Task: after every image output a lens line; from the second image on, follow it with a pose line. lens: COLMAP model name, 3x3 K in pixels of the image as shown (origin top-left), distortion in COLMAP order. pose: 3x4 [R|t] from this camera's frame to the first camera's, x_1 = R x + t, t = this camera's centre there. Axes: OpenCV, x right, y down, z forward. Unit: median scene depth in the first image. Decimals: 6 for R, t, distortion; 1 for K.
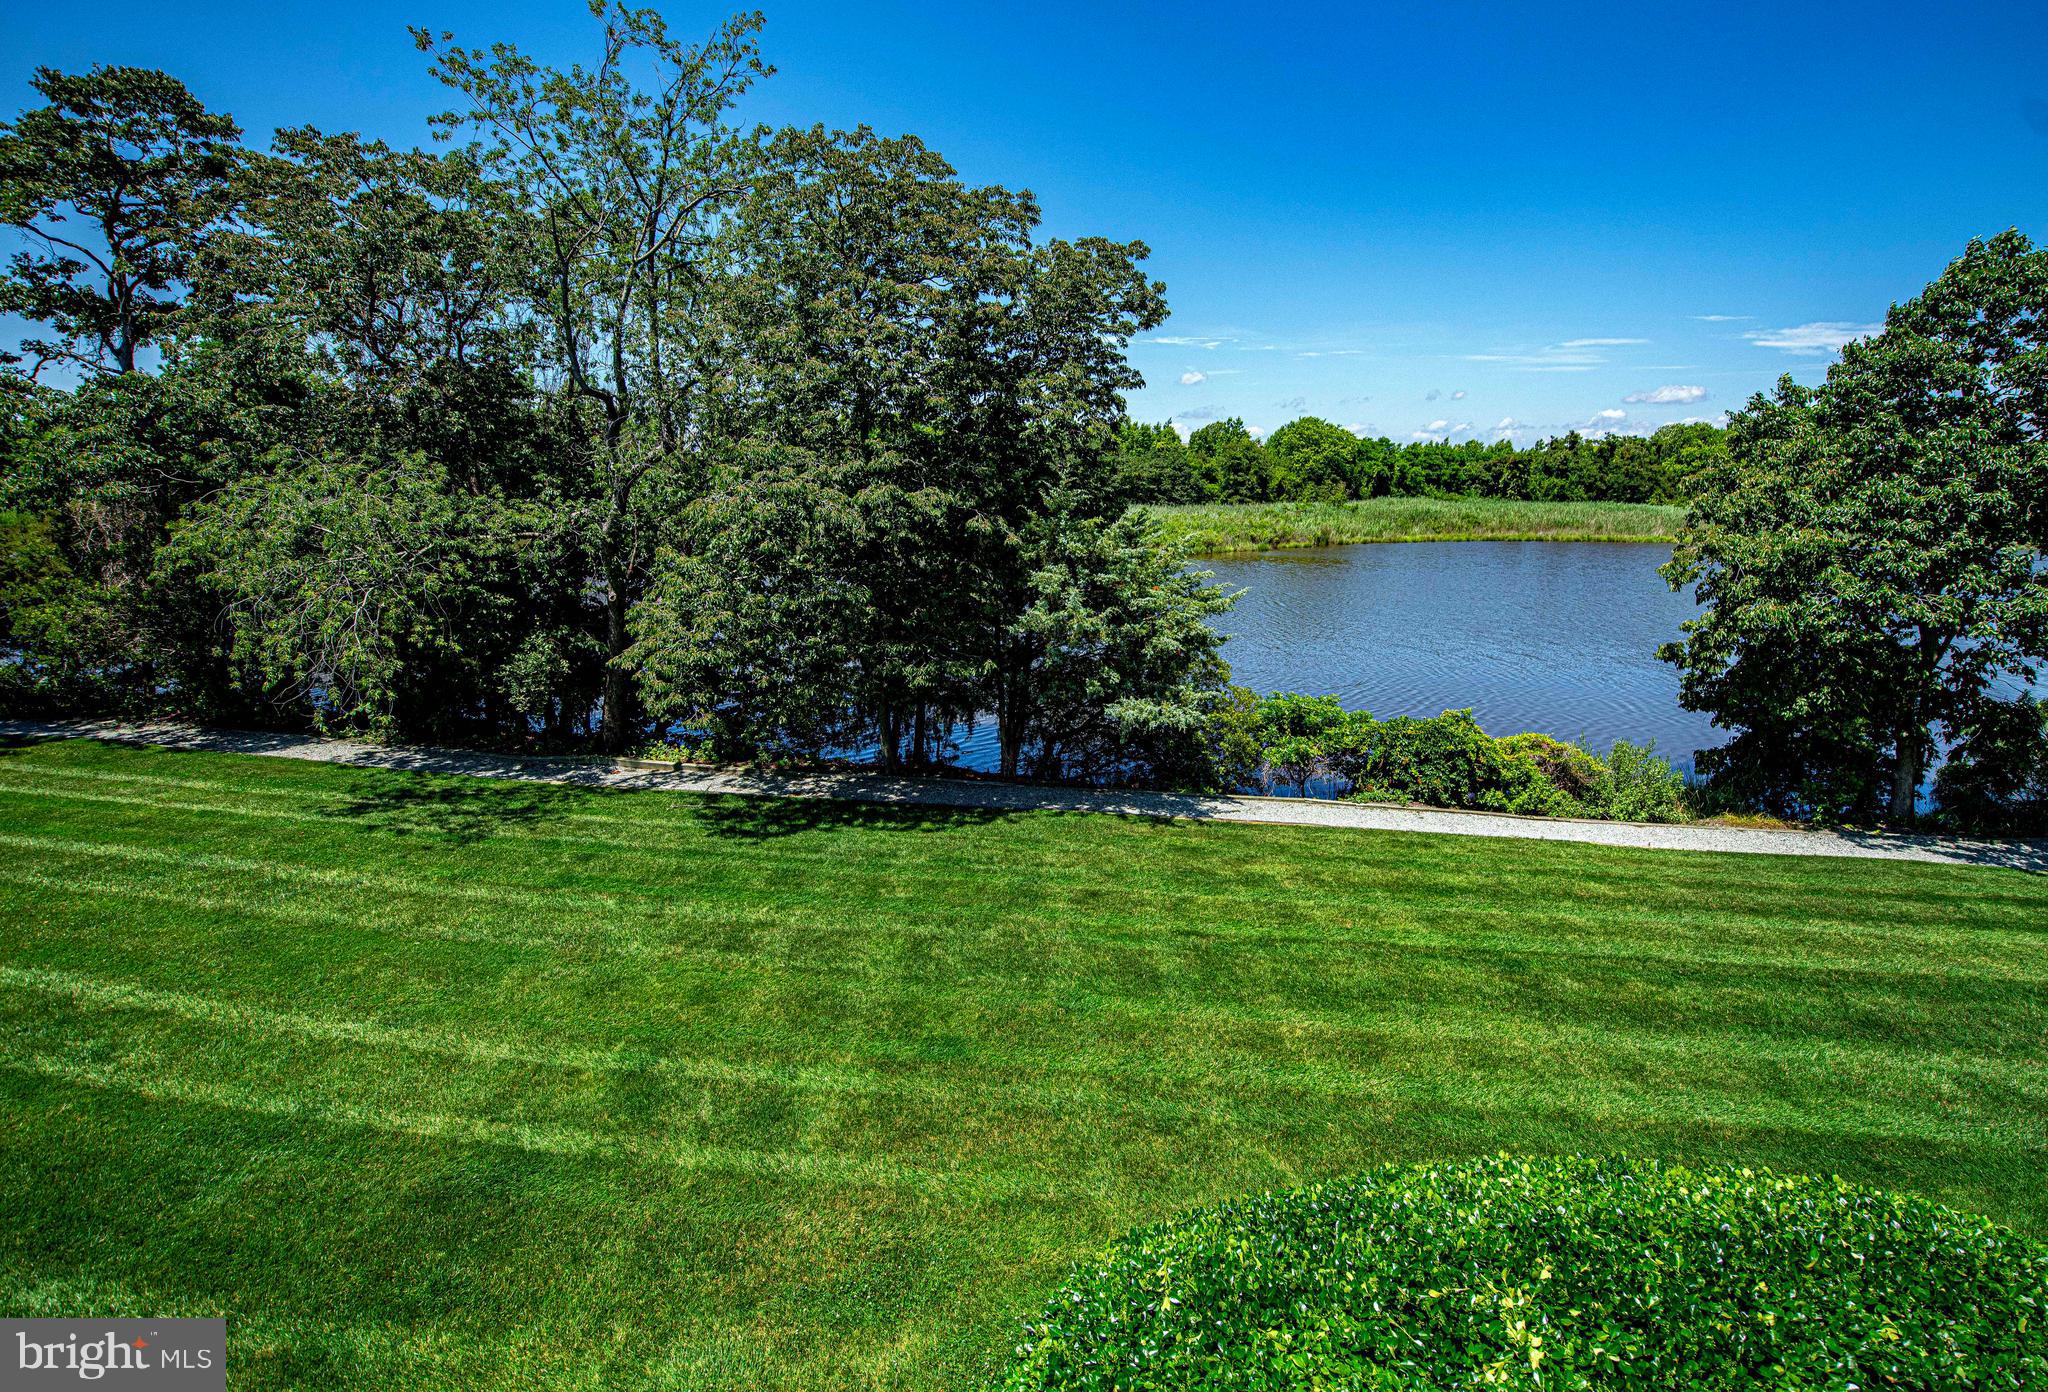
lens RADIAL K [[940.5, 0, 1057.8], [0, 940.5, 684.3], [0, 0, 1]] dist [-0.005822, -0.004815]
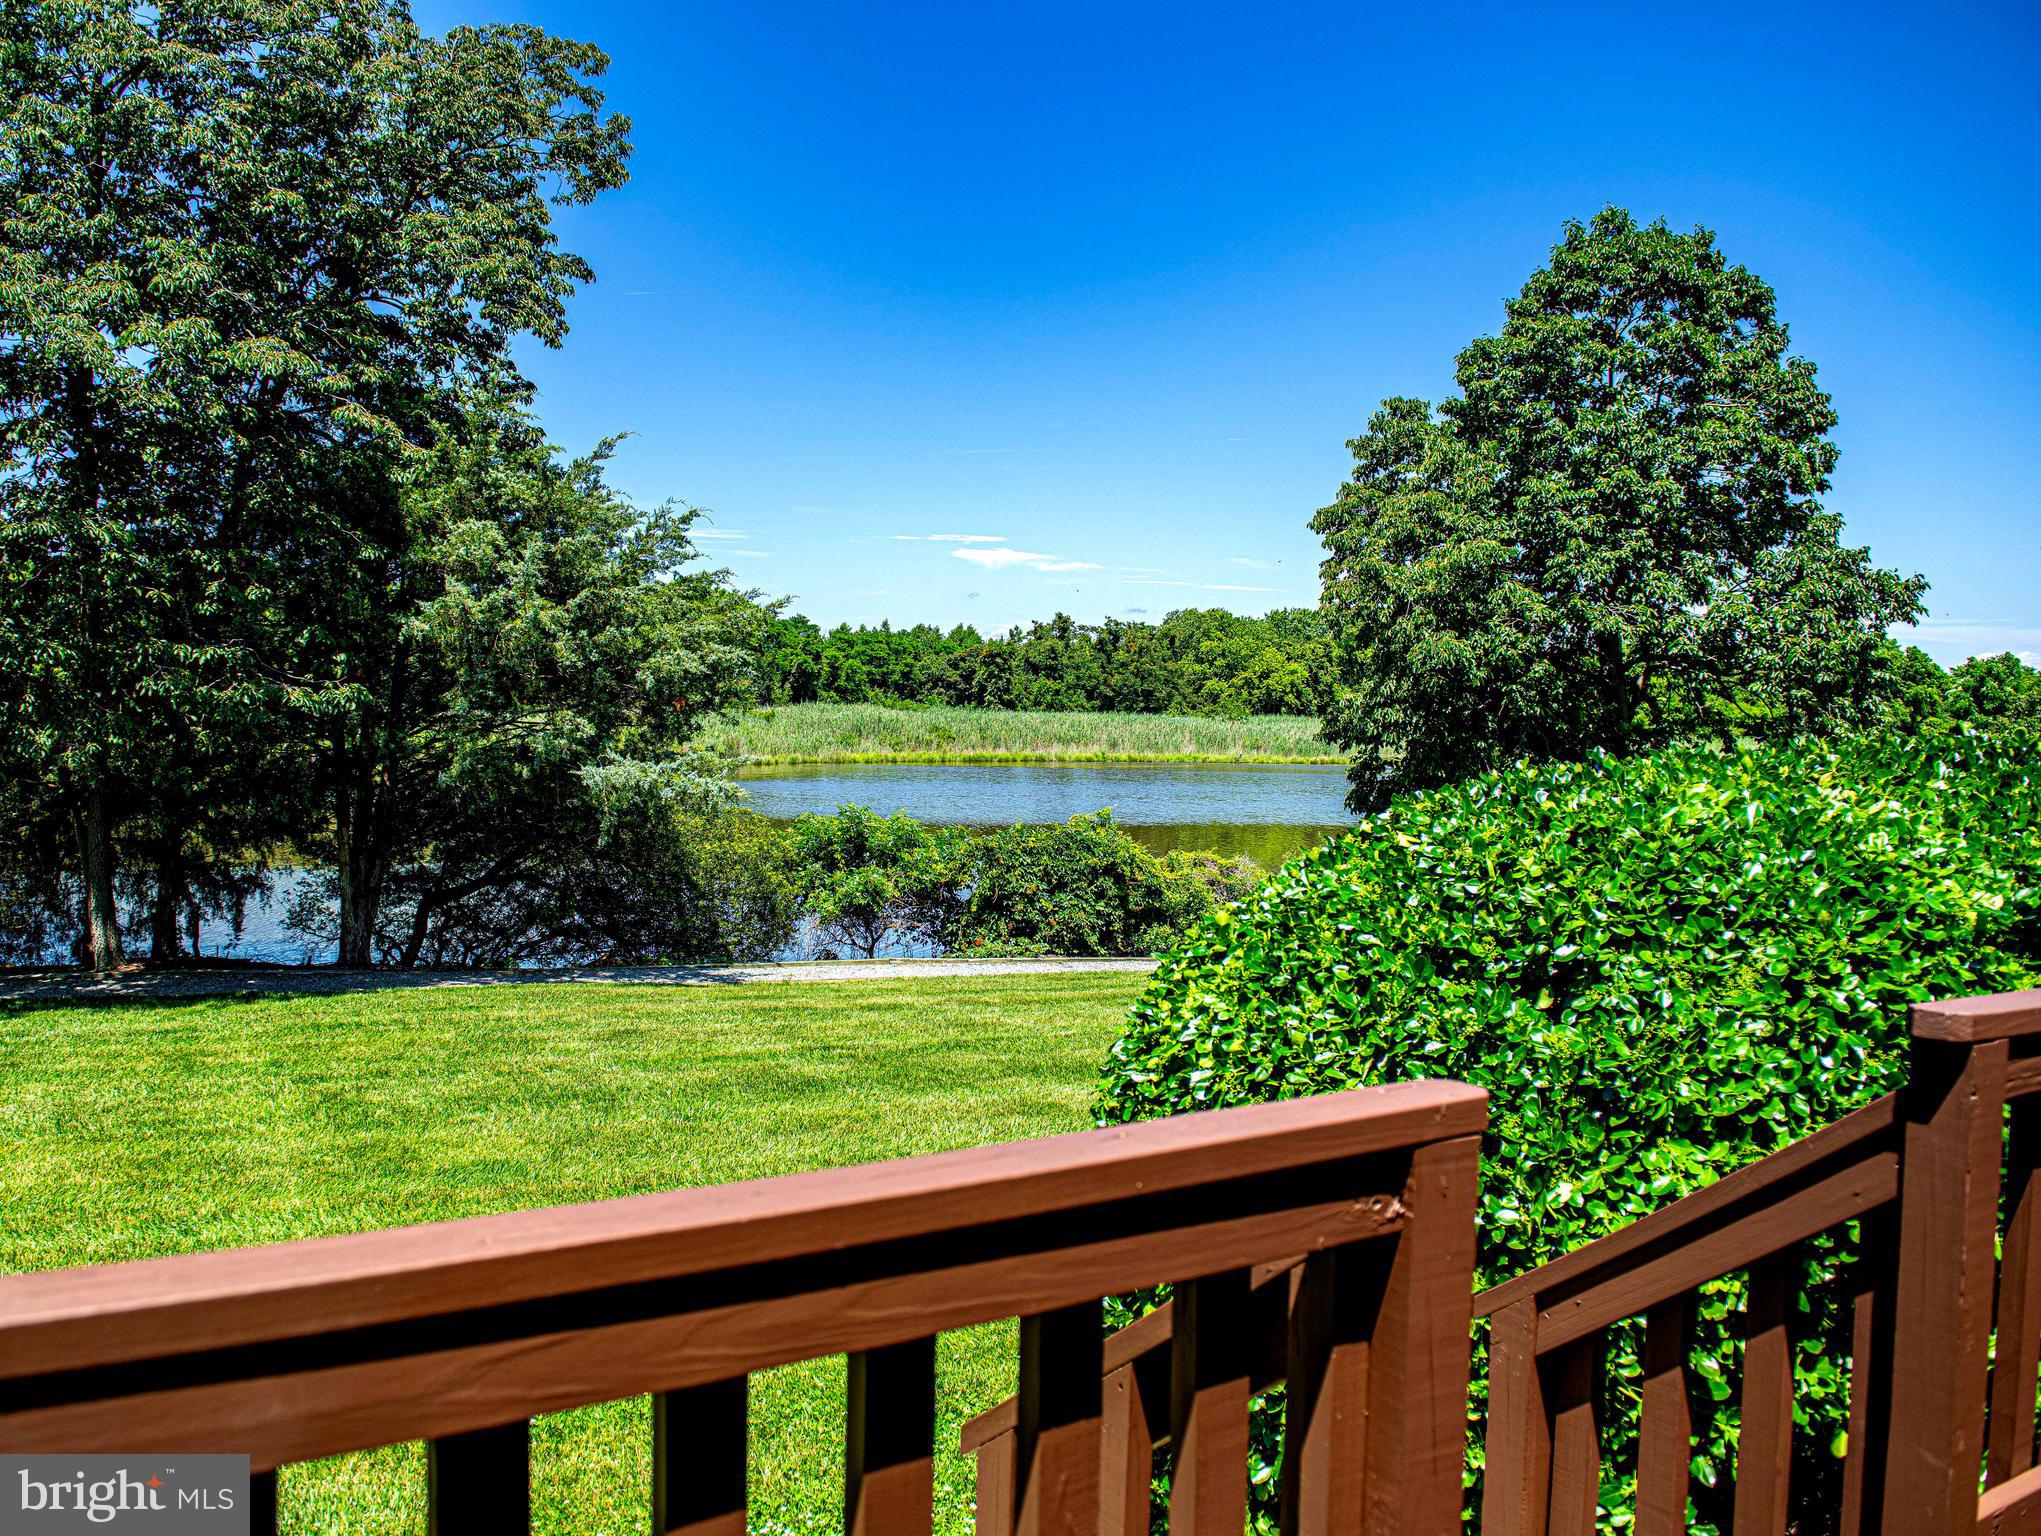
lens RADIAL K [[1612.0, 0, 968.5], [0, 1612.0, 768.6], [0, 0, 1]] dist [-0.039719, 0.010440]
pose [[0.900771, -0.009014, 0.434200, -0.138590], [0.090470, 0.981746, -0.167305, 0.181977], [-0.424766, 0.189985, 0.885144, 0.045262]]
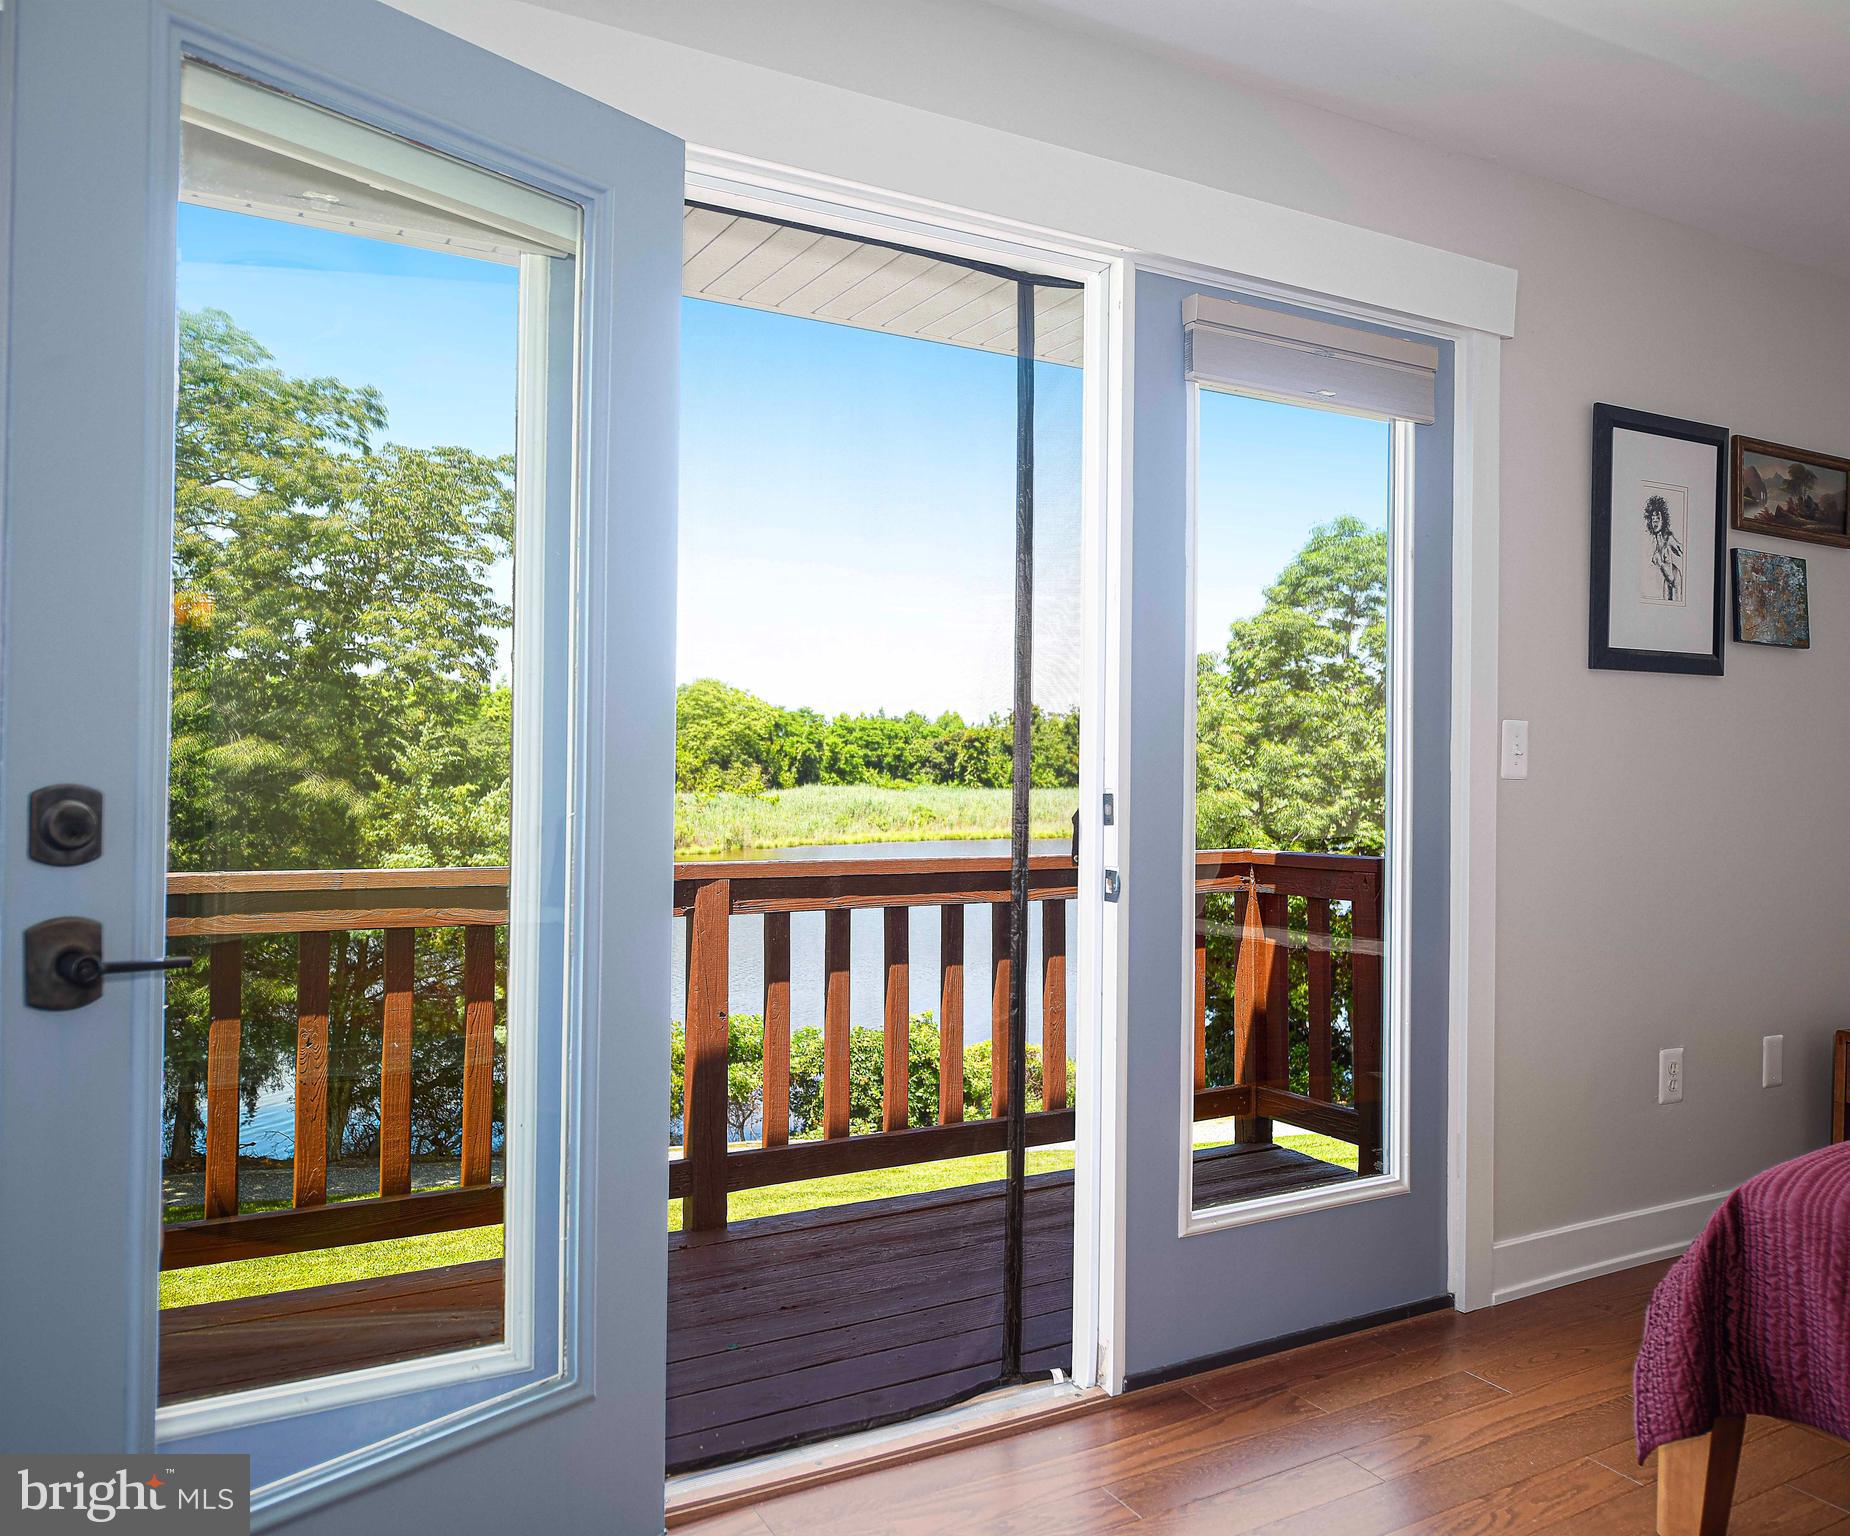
lens RADIAL K [[1426.5, 0, 929.2], [0, 1426.5, 750.6], [0, 0, 1]] dist [0.002618, -0.002105]
pose [[0.916814, 0.003116, 0.399302, -0.071498], [0.086598, 0.974619, -0.206440, 0.064196], [-0.389811, 0.223846, 0.893275, -0.187473]]
